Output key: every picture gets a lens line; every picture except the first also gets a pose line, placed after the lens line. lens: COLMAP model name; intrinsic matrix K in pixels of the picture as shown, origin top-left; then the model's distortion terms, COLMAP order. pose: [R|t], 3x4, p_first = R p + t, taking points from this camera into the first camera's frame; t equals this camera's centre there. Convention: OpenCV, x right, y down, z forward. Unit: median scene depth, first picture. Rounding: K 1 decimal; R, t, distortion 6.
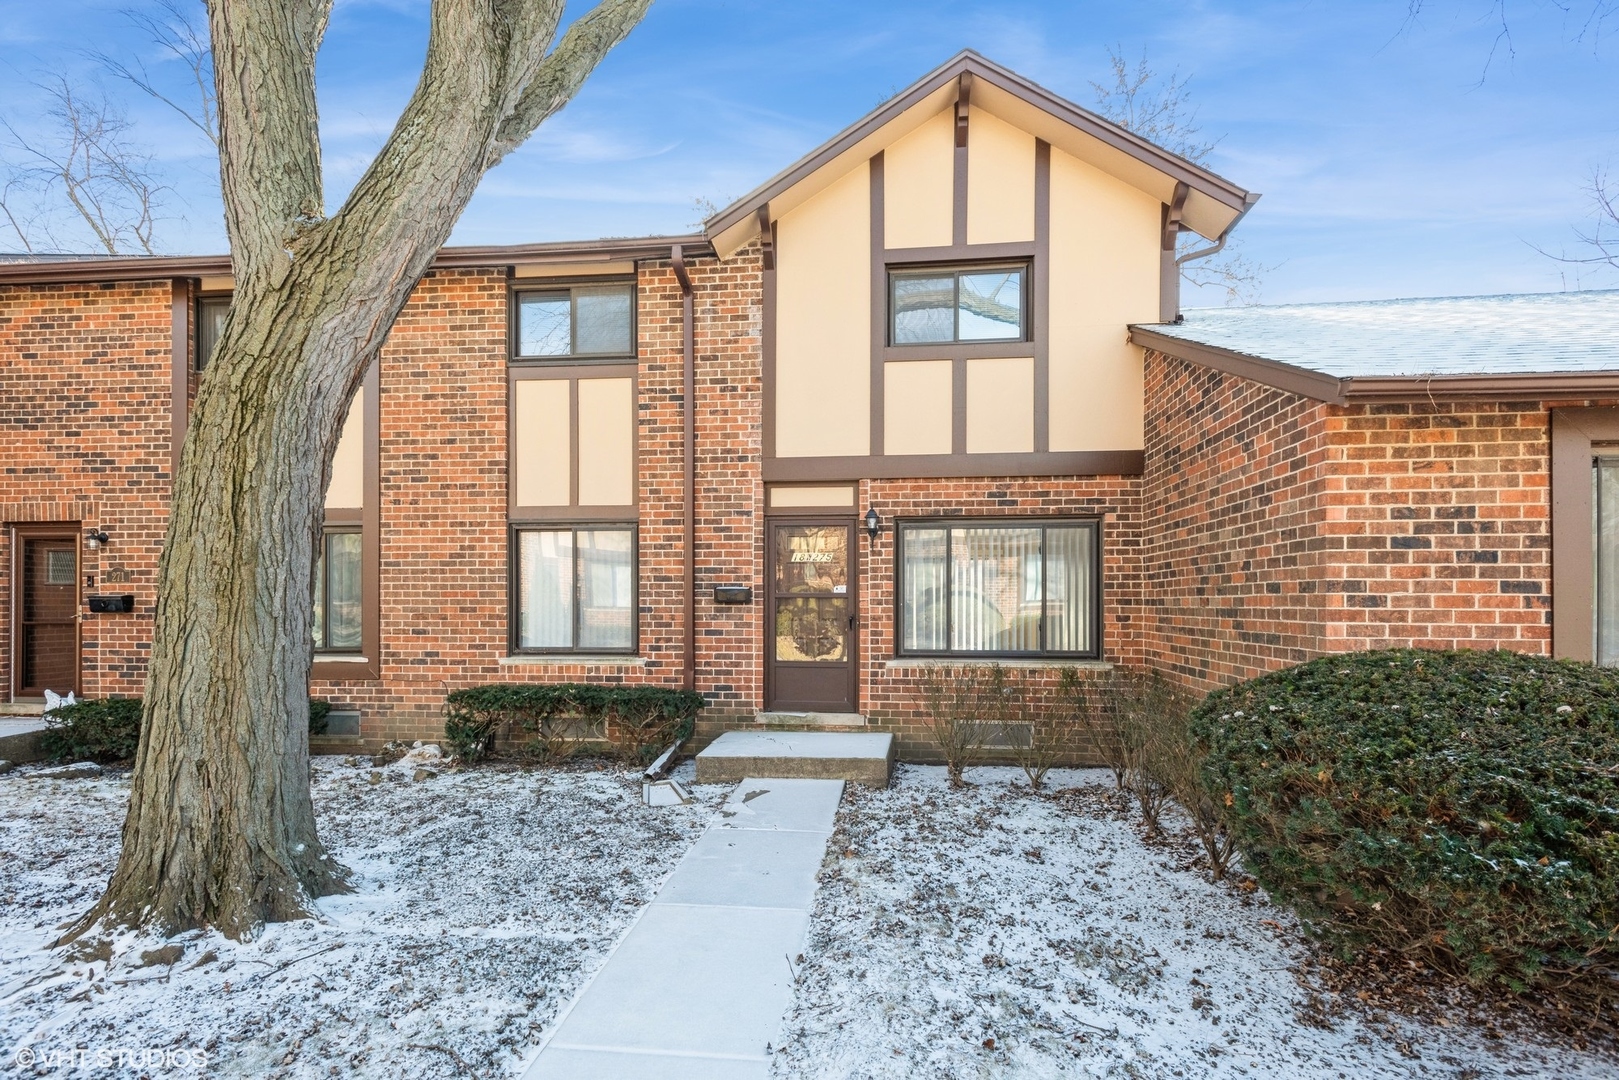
lens RADIAL K [[754.1, 0, 756.2], [0, 754.1, 595.6], [0, 0, 1]] dist [0.024502, -0.006946]
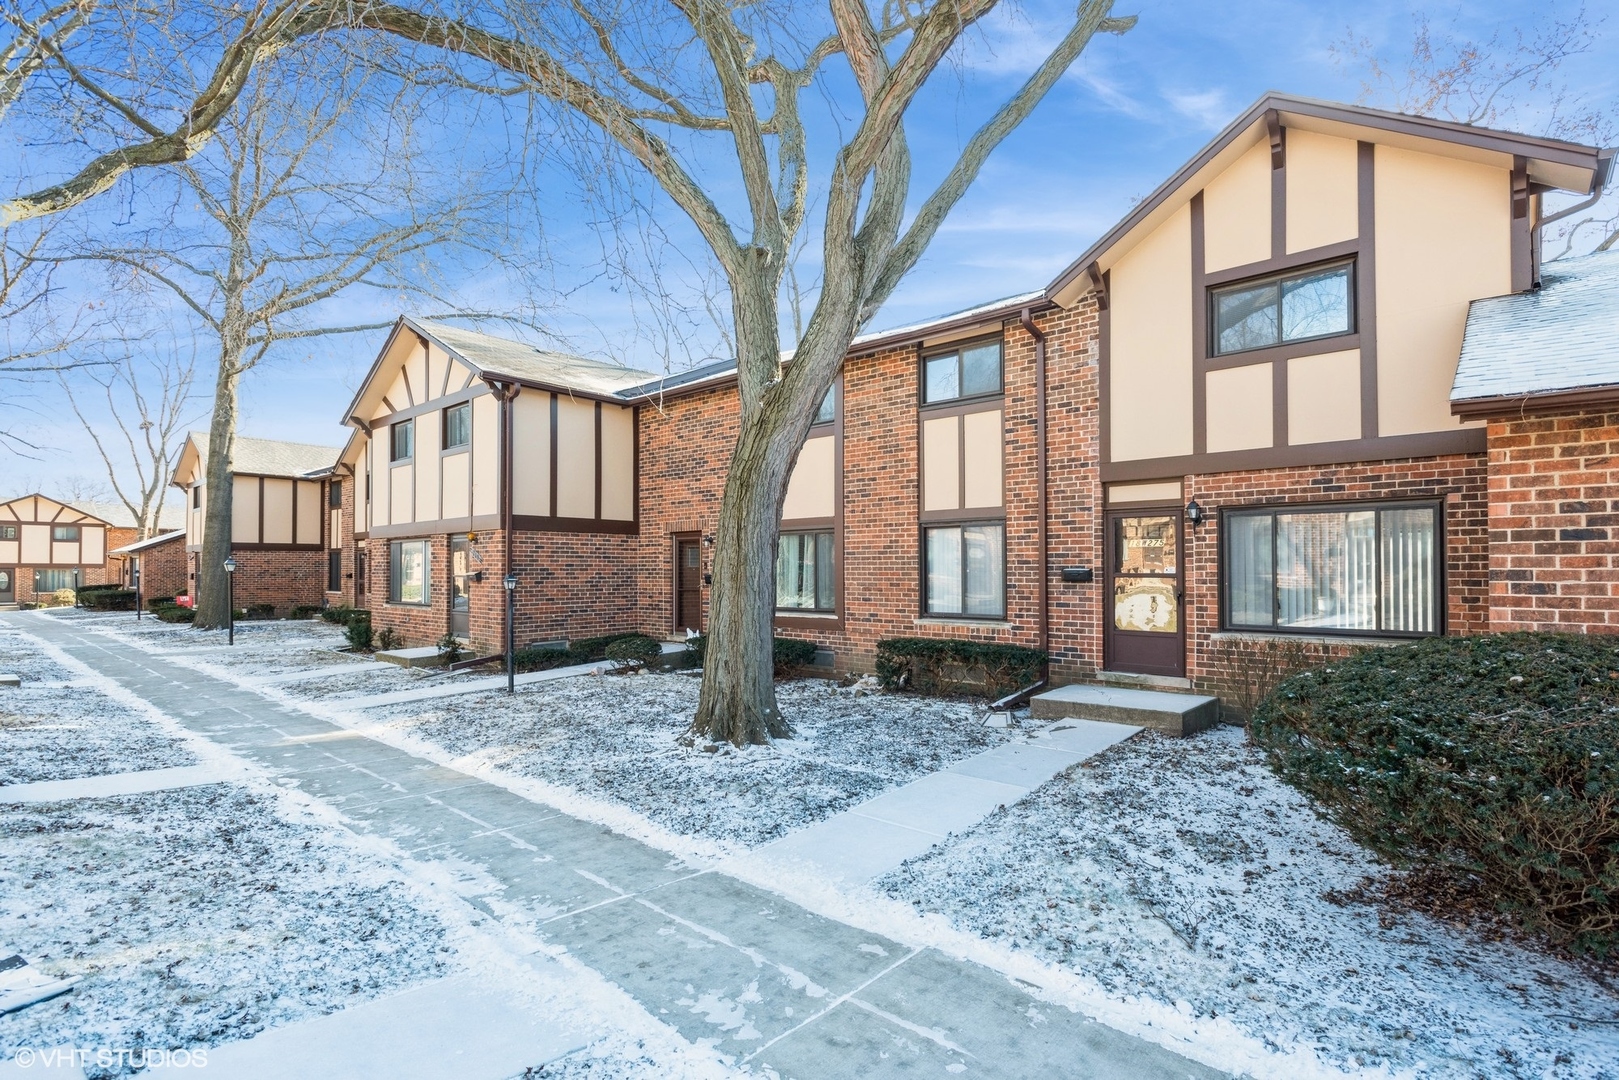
lens RADIAL K [[754.1, 0, 799.5], [0, 754.1, 555.4], [0, 0, 1]] dist [0.024502, -0.006946]
pose [[0.812457, -0.015020, -0.582828, 0.344793], [0.007806, 0.999859, -0.014886, -0.019190], [0.582969, 0.007545, 0.812459, -0.298720]]
